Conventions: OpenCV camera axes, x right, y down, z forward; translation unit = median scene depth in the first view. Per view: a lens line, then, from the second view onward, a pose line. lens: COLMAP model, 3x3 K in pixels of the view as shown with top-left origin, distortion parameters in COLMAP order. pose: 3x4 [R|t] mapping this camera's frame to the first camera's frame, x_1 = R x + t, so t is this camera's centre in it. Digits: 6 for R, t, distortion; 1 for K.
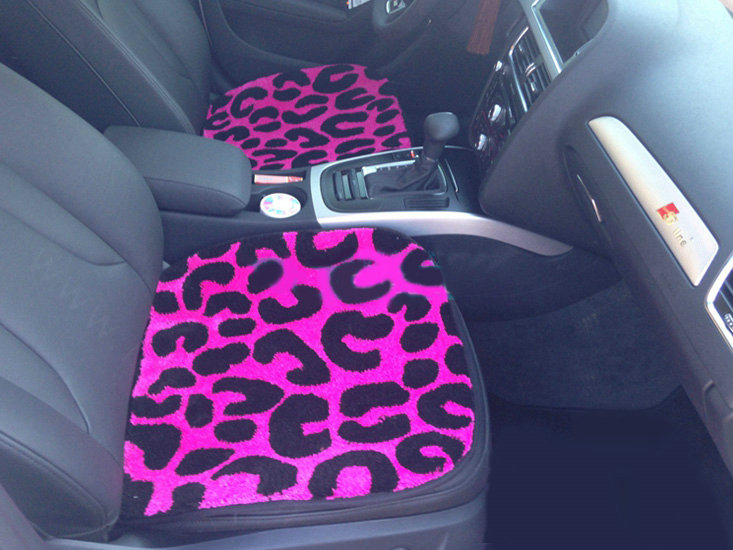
lens RADIAL K [[686.7, 0, 366.5], [0, 686.7, 275.0], [0, 0, 1]] dist [0.106210, 0.001055]
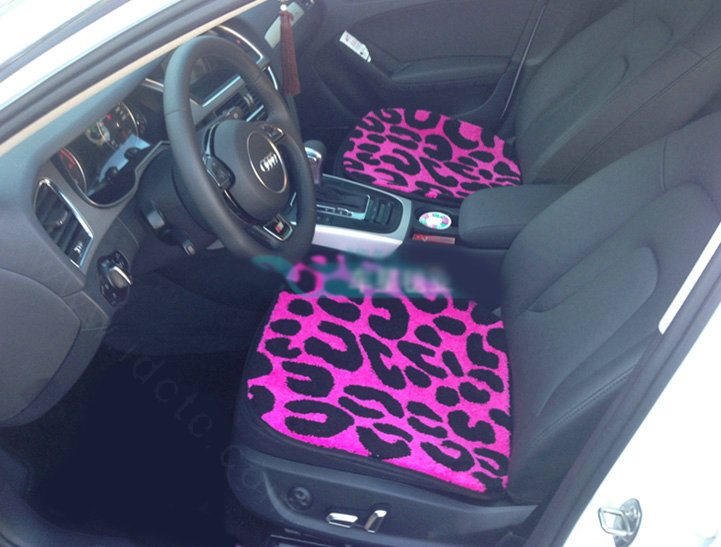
lens RADIAL K [[684.6, 0, 360.5], [0, 684.6, 273.5], [0, 0, 1]] dist [0.117291, -0.002331]
pose [[-0.958716, -0.244638, 0.144971, -0.155054], [0.087762, 0.230373, 0.969137, -1.012387], [-0.270485, 0.941850, -0.199393, 1.072526]]
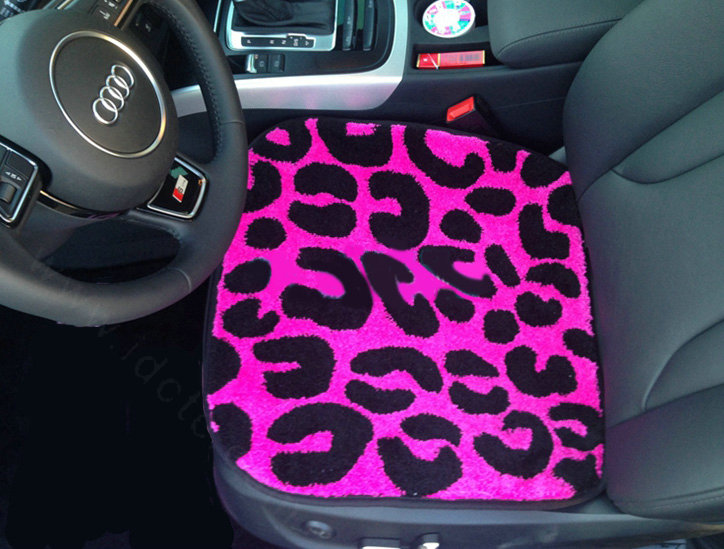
lens RADIAL K [[687.4, 0, 362.0], [0, 687.4, 274.5], [0, 0, 1]] dist [0.117291, -0.002331]
pose [[-0.987482, -0.120850, 0.101362, -0.111914], [0.128733, -0.246161, 0.960642, -0.733162], [-0.091142, 0.961665, 0.258637, 0.845952]]
